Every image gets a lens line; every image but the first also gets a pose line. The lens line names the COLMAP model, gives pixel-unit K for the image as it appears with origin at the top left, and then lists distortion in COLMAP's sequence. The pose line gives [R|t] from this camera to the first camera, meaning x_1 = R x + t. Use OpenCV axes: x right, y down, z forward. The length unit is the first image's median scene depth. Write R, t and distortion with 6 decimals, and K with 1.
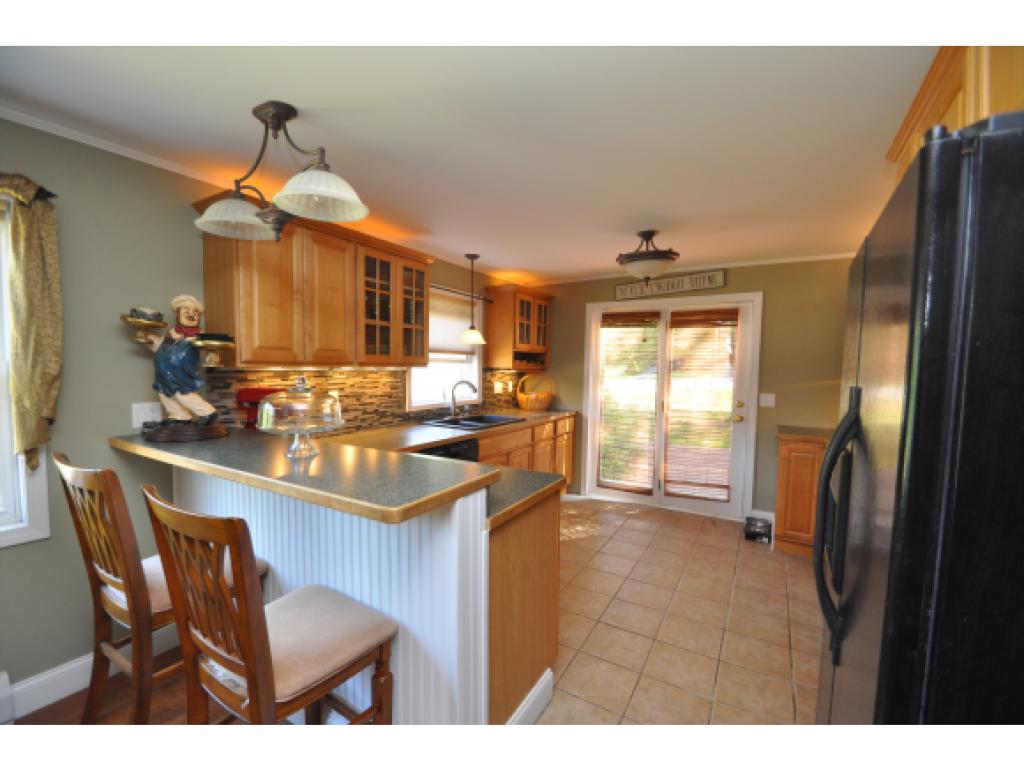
lens RADIAL K [[441.6, 0, 495.3], [0, 441.6, 386.1], [0, 0, 1]] dist [0.001629, 0.000062]
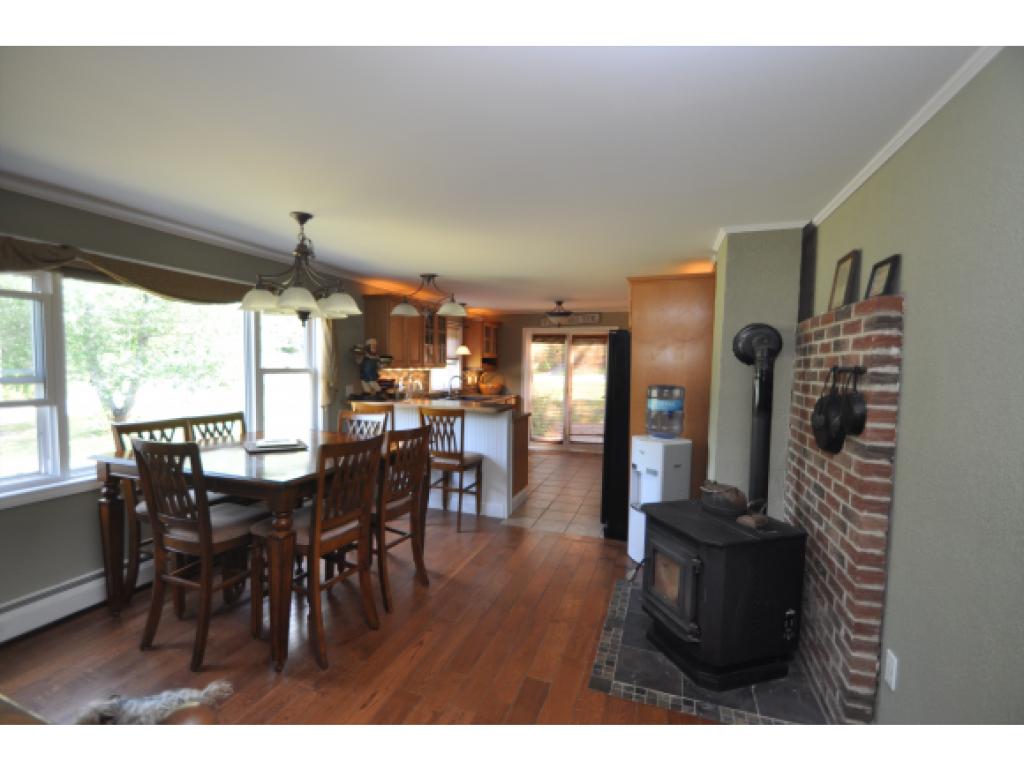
lens RADIAL K [[452.5, 0, 494.1], [0, 452.5, 388.6], [0, 0, 1]] dist [0.000321, -0.012351]
pose [[0.980894, -0.009802, 0.194295, -0.238072], [0.006992, 0.999861, 0.015145, 0.010565], [-0.194417, -0.013497, 0.980826, -0.654775]]
